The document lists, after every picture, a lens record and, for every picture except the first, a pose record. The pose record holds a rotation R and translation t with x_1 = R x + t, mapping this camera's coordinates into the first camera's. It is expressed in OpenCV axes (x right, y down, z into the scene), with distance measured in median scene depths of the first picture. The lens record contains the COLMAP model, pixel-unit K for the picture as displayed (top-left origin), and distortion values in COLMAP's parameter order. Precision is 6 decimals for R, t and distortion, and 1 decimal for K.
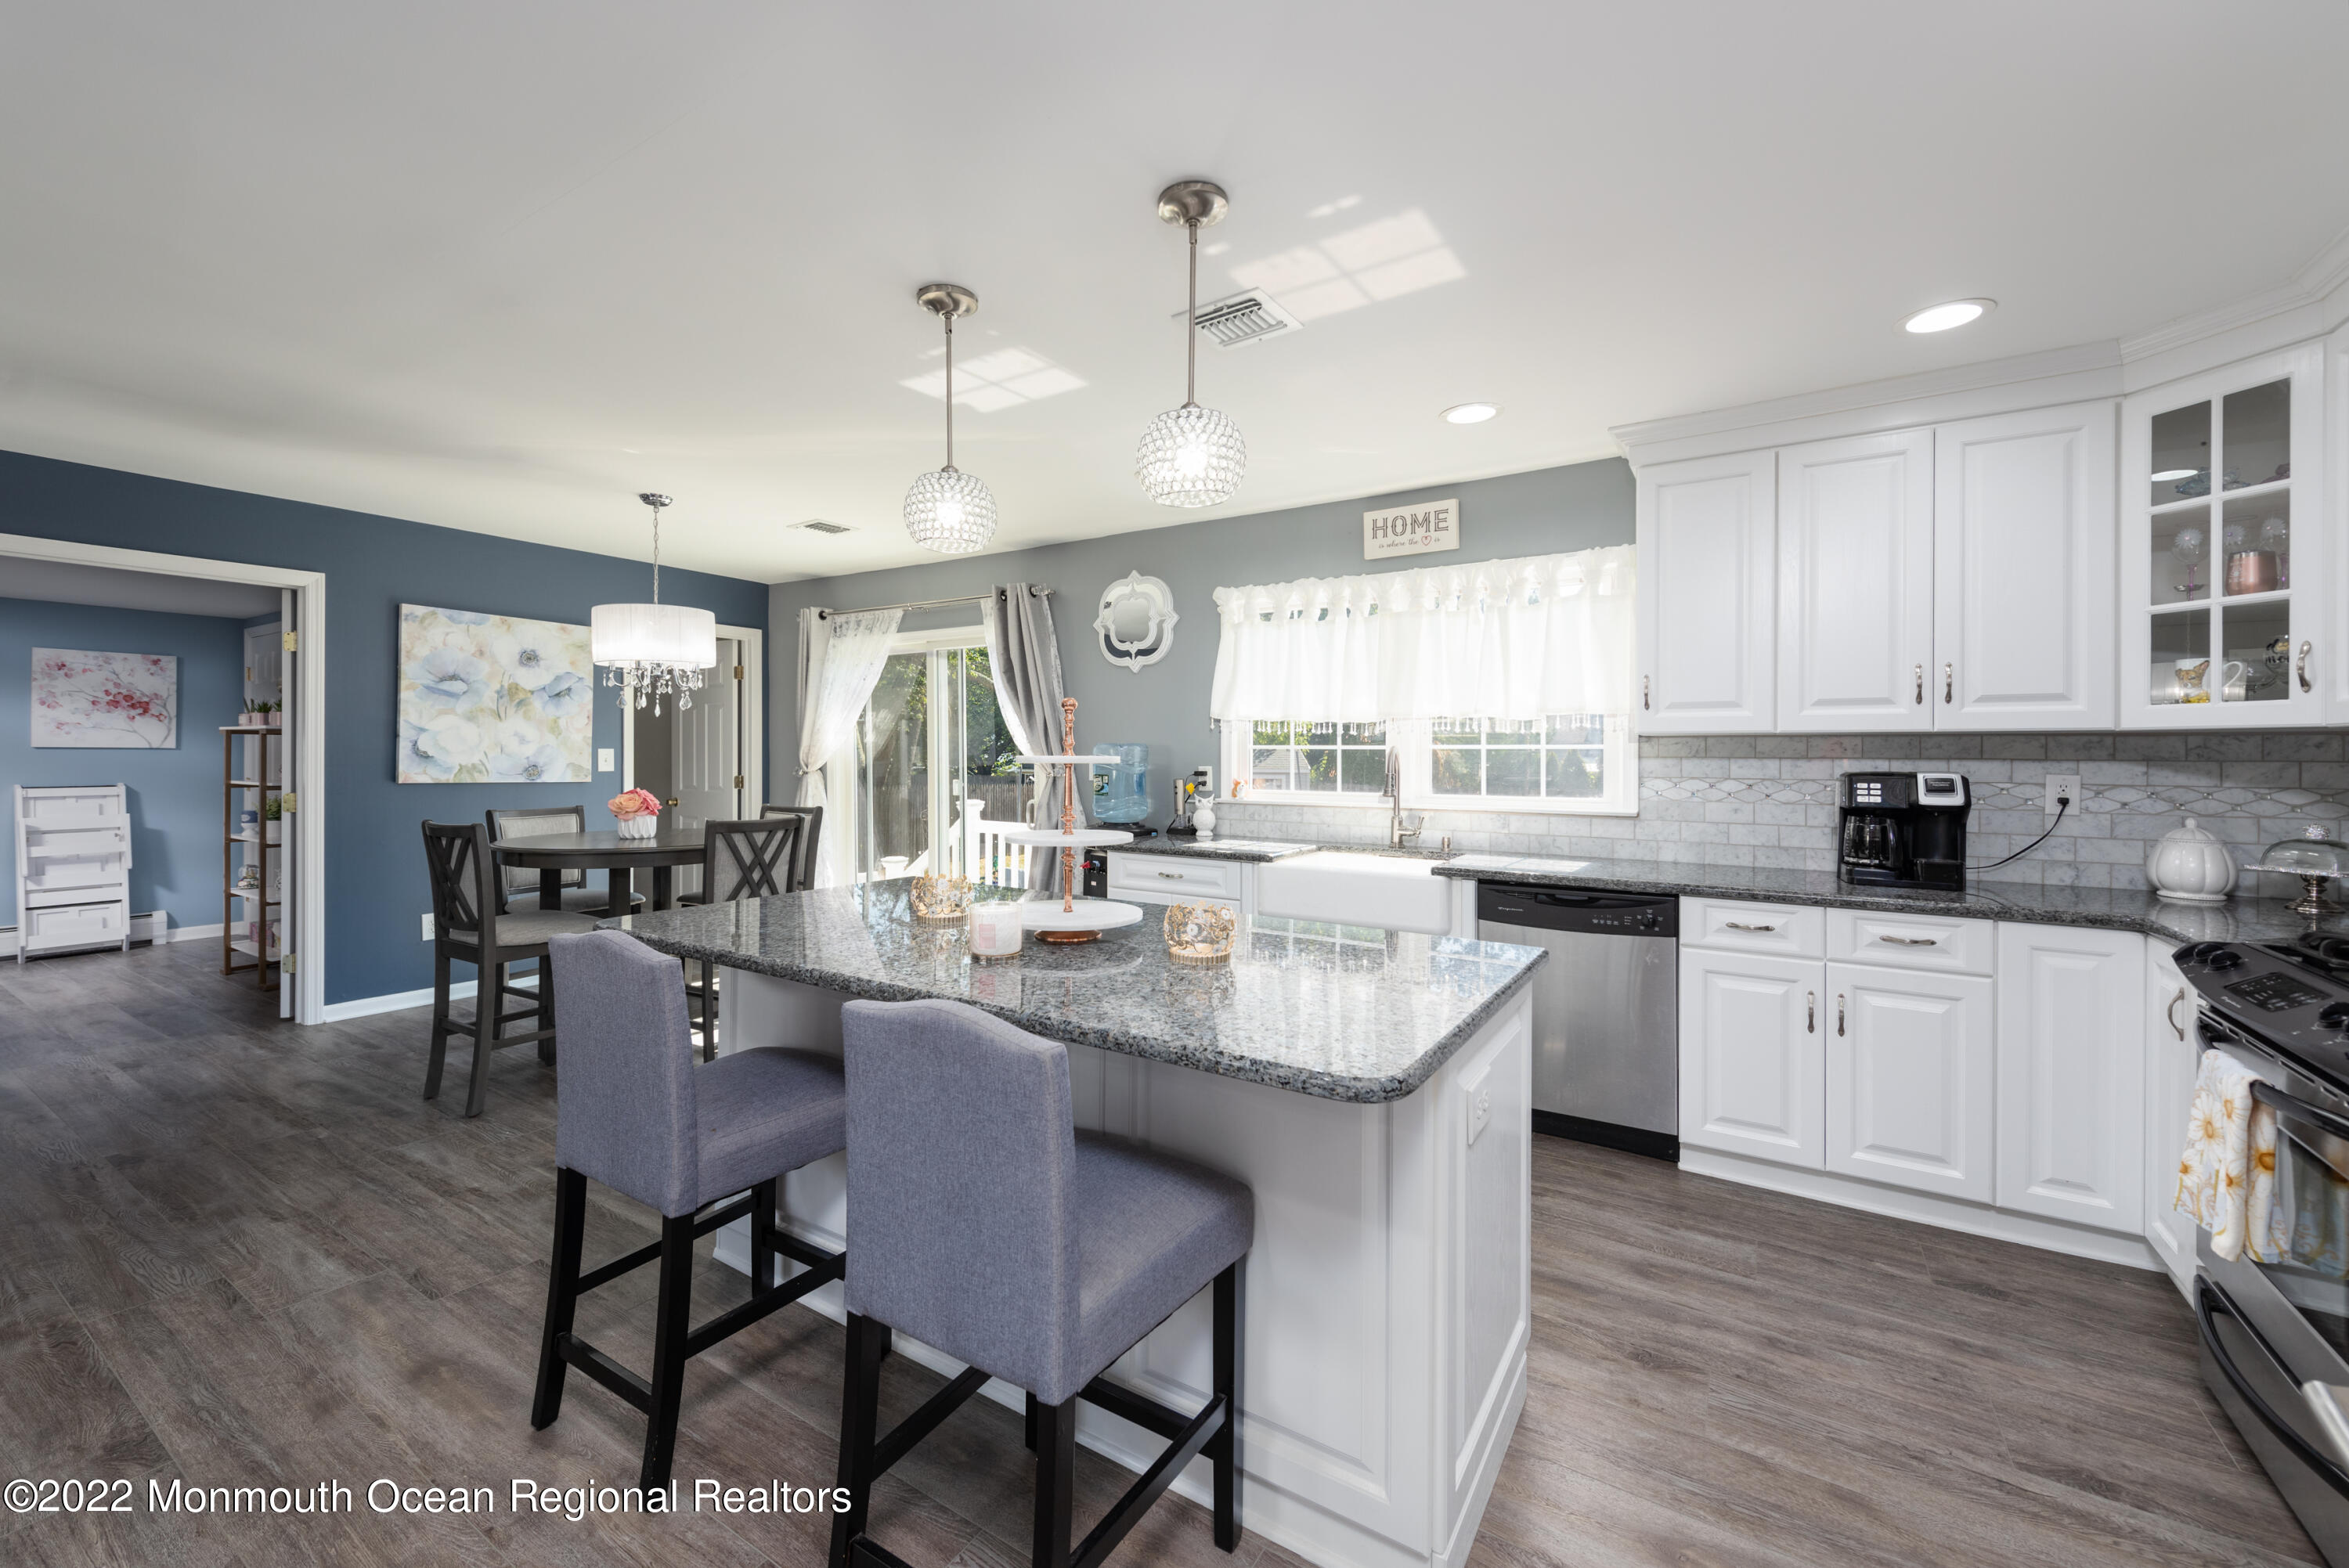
lens RADIAL K [[918.2, 0, 1180.5], [0, 918.2, 755.9], [0, 0, 1]] dist [0.005864, -0.001501]
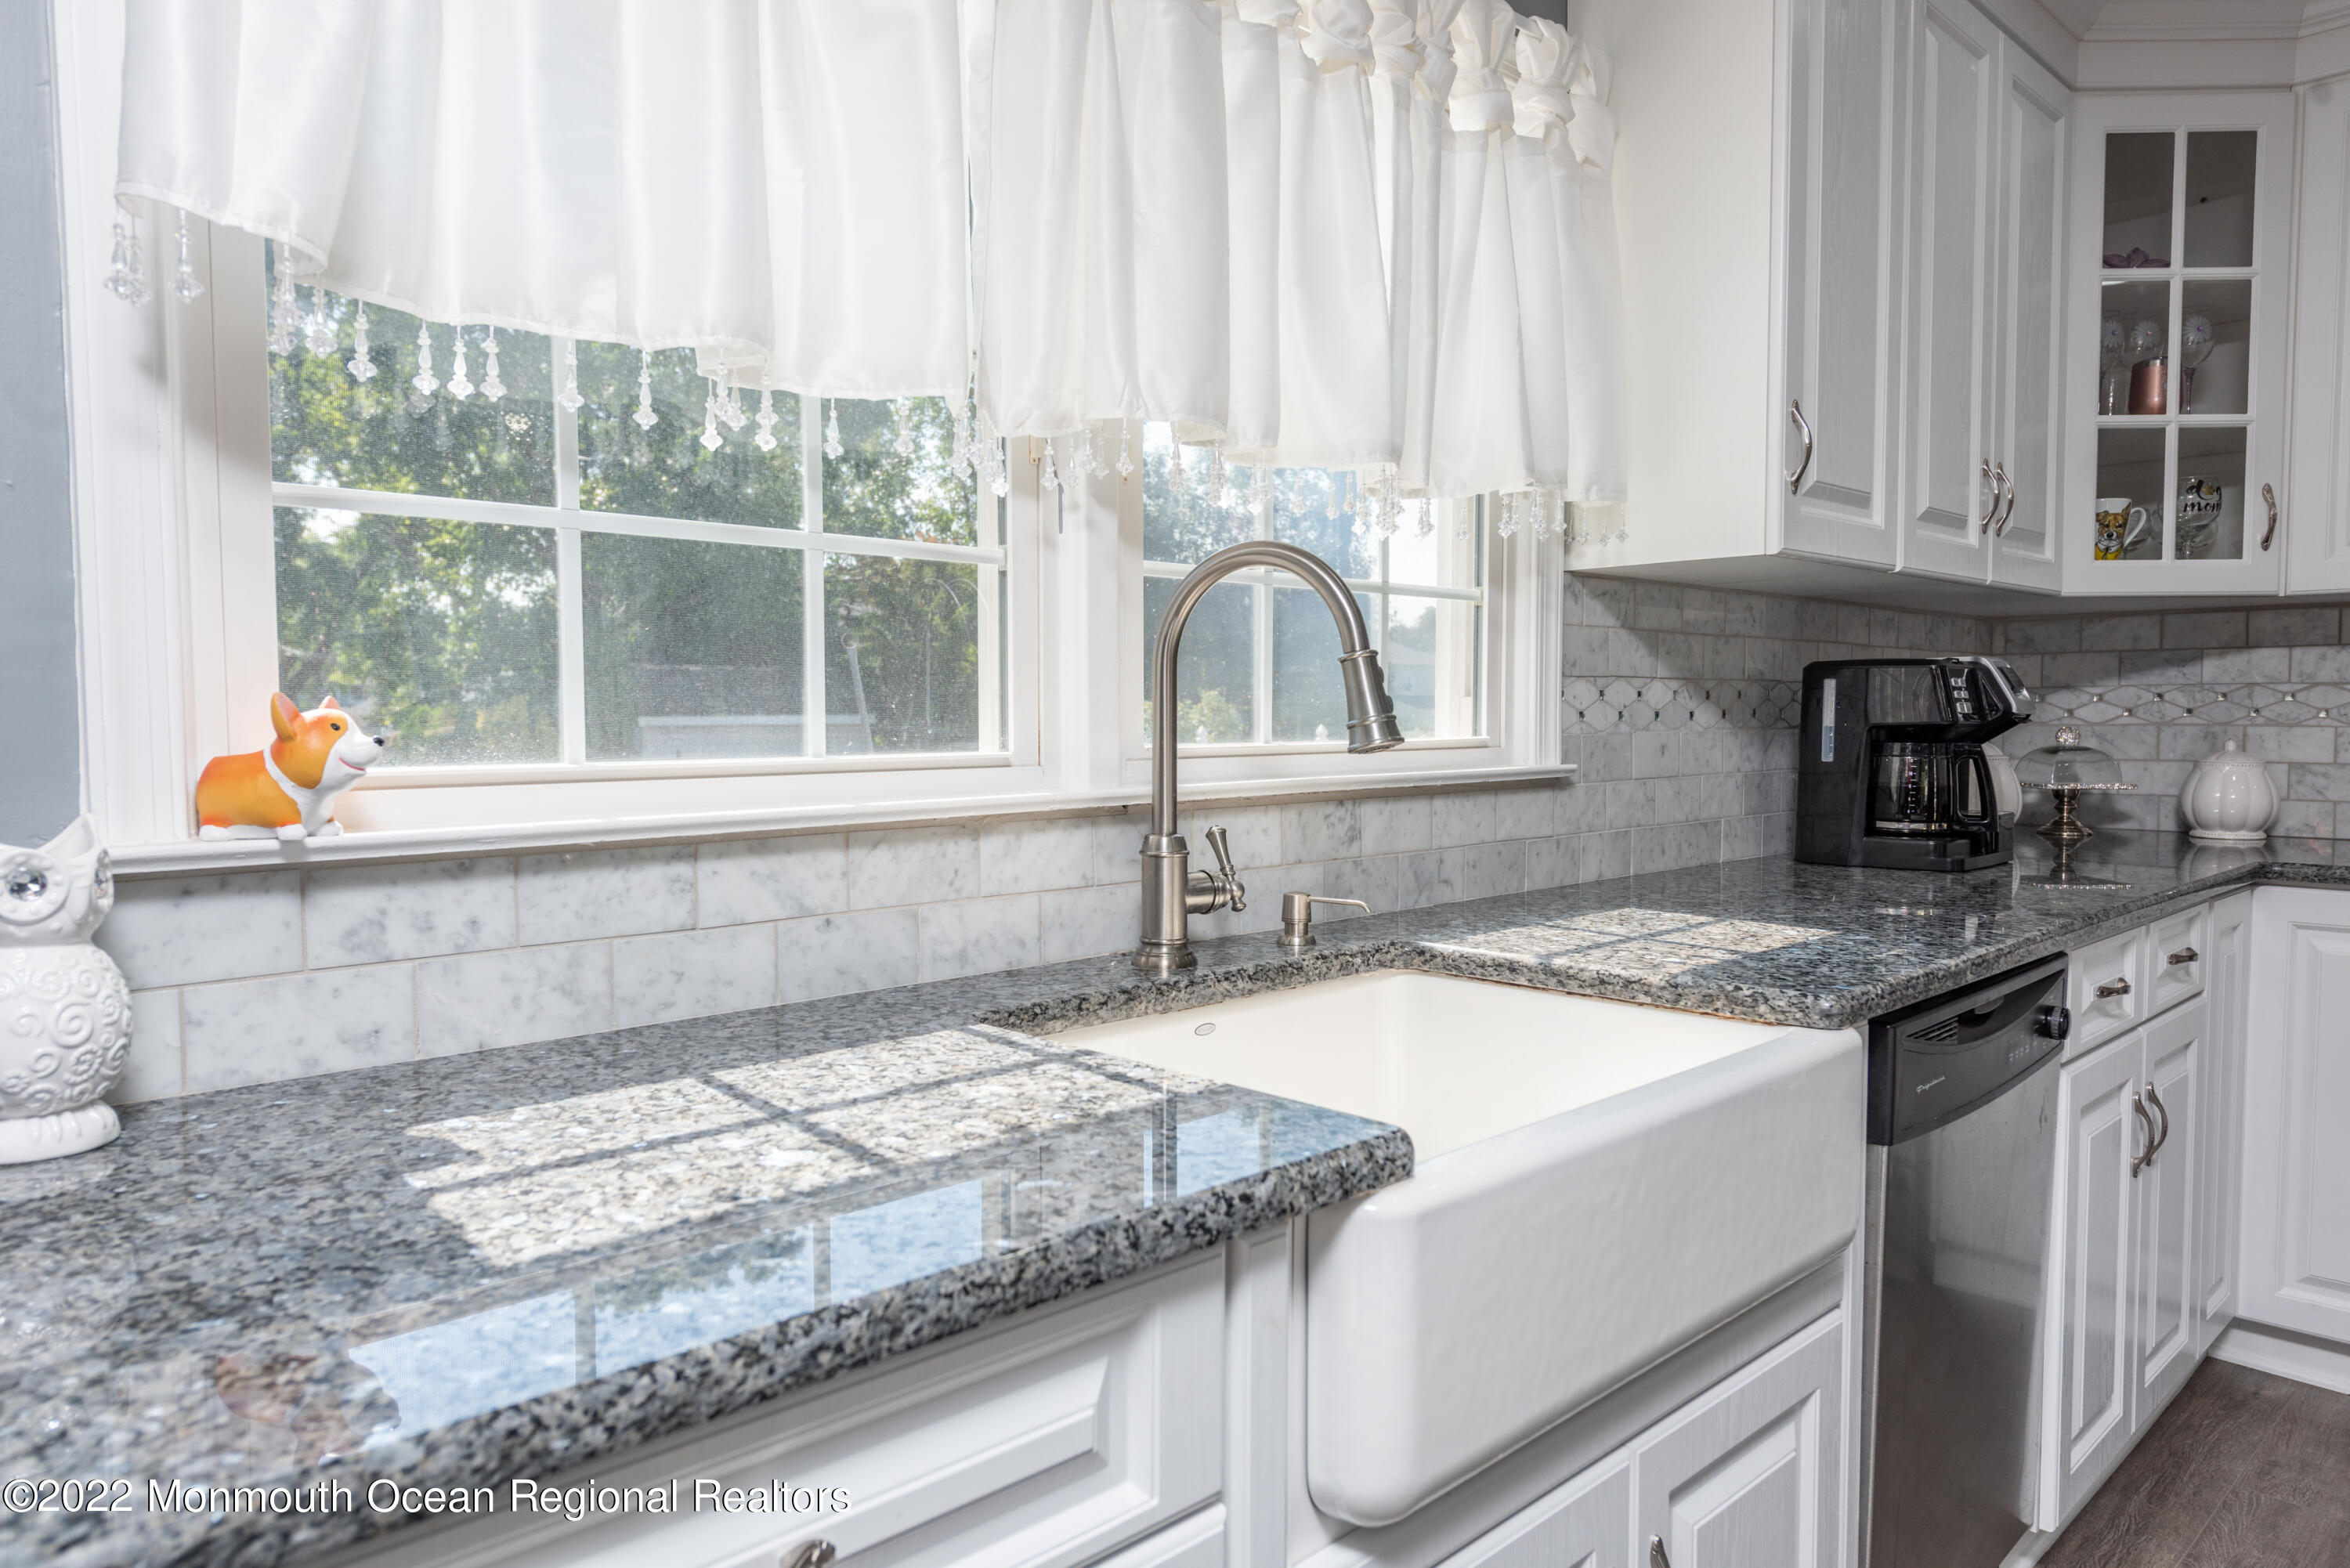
lens RADIAL K [[1528.8, 0, 1173.2], [0, 1528.8, 769.5], [0, 0, 1]] dist [0.007479, -0.002159]
pose [[0.266186, -0.045390, 0.962853, -0.191860], [0.006593, 0.998953, 0.045269, 0.035874], [-0.963899, -0.005702, 0.266206, 1.081743]]
